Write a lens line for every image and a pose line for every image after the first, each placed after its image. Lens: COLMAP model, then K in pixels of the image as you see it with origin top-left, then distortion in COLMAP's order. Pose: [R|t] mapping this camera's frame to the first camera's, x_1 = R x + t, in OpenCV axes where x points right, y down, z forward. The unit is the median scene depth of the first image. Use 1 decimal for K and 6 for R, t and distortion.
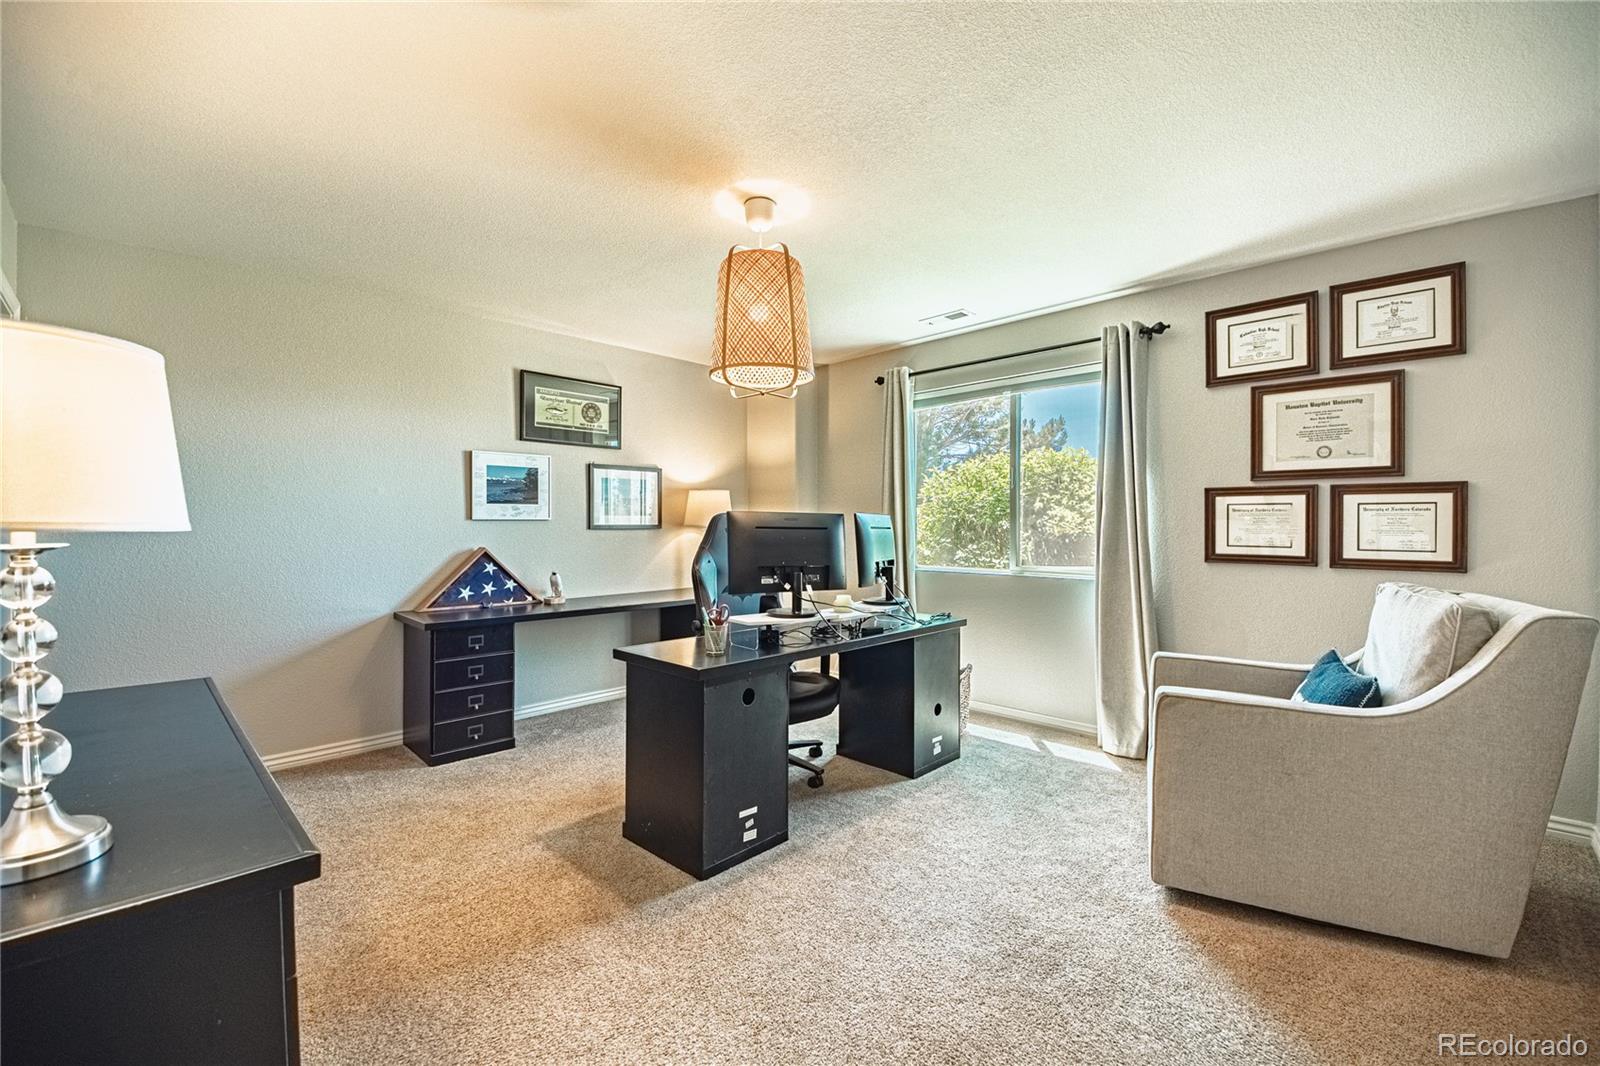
lens RADIAL K [[670.2, 0, 798.6], [0, 670.2, 527.8], [0, 0, 1]] dist [0.000066, -0.007067]
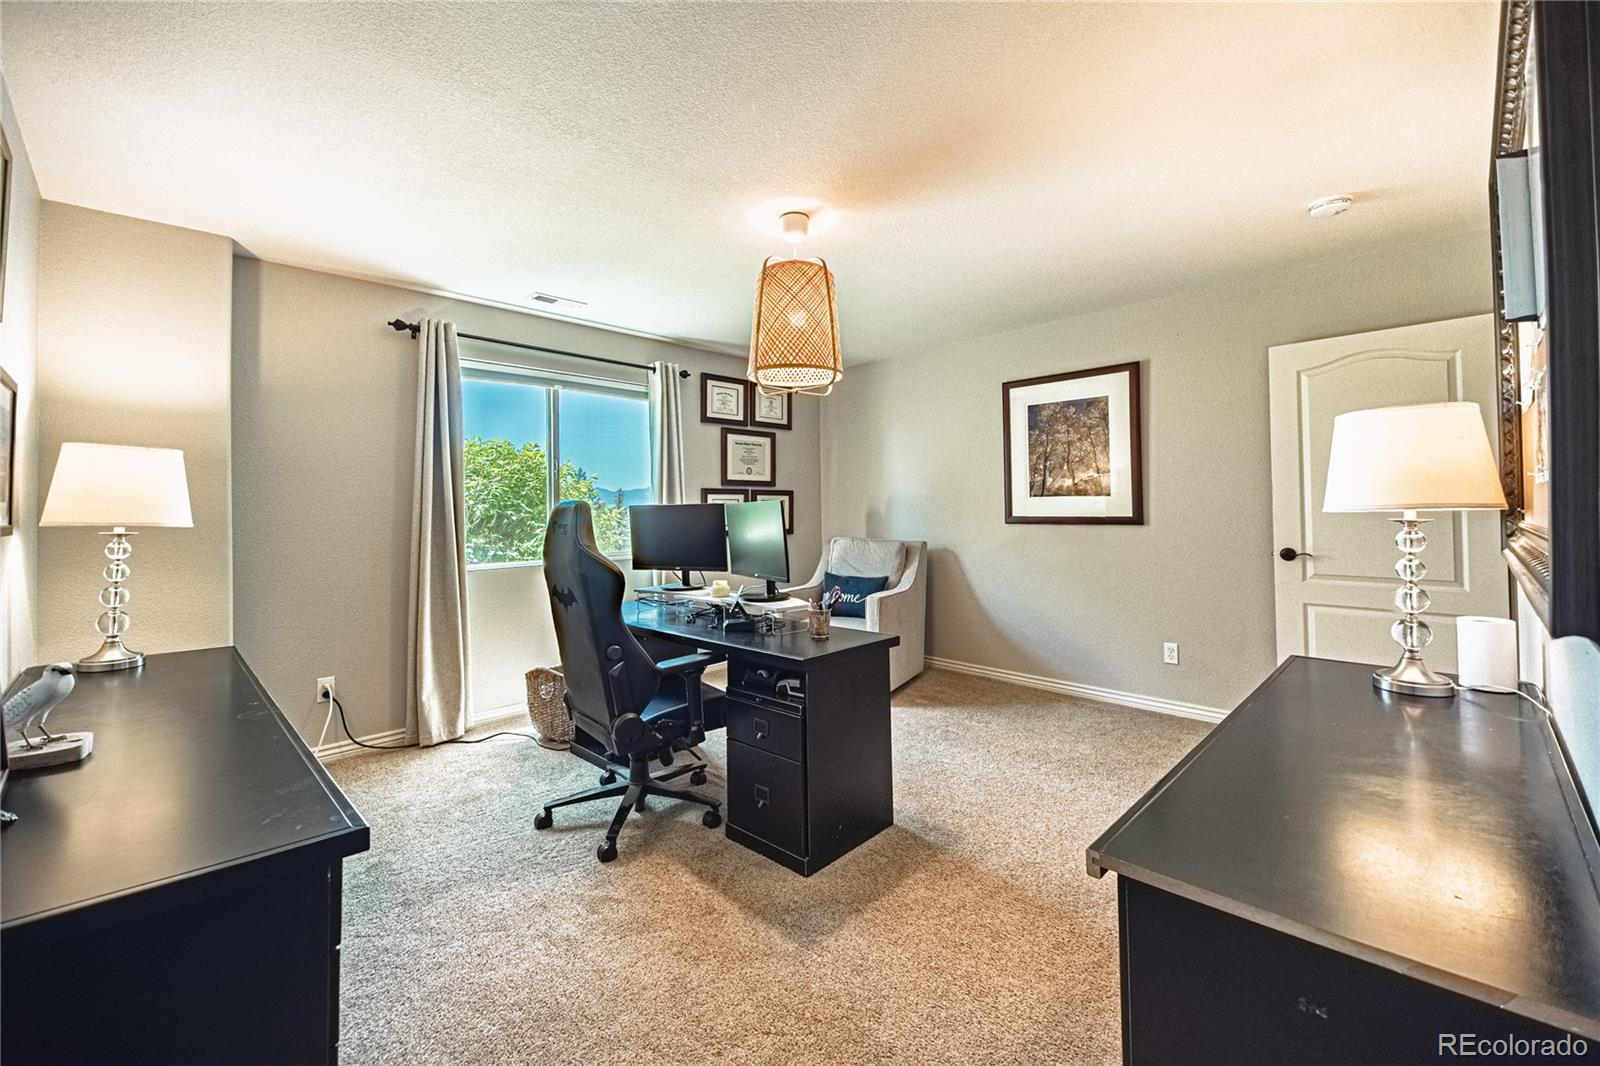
lens RADIAL K [[664.4, 0, 797.8], [0, 664.4, 493.7], [0, 0, 1]] dist [0.001335, -0.005722]
pose [[-0.009150, 0.024533, 0.999657, -1.034992], [0.019865, 0.999506, -0.024348, -0.007485], [-0.999761, 0.019636, -0.009633, 0.932383]]
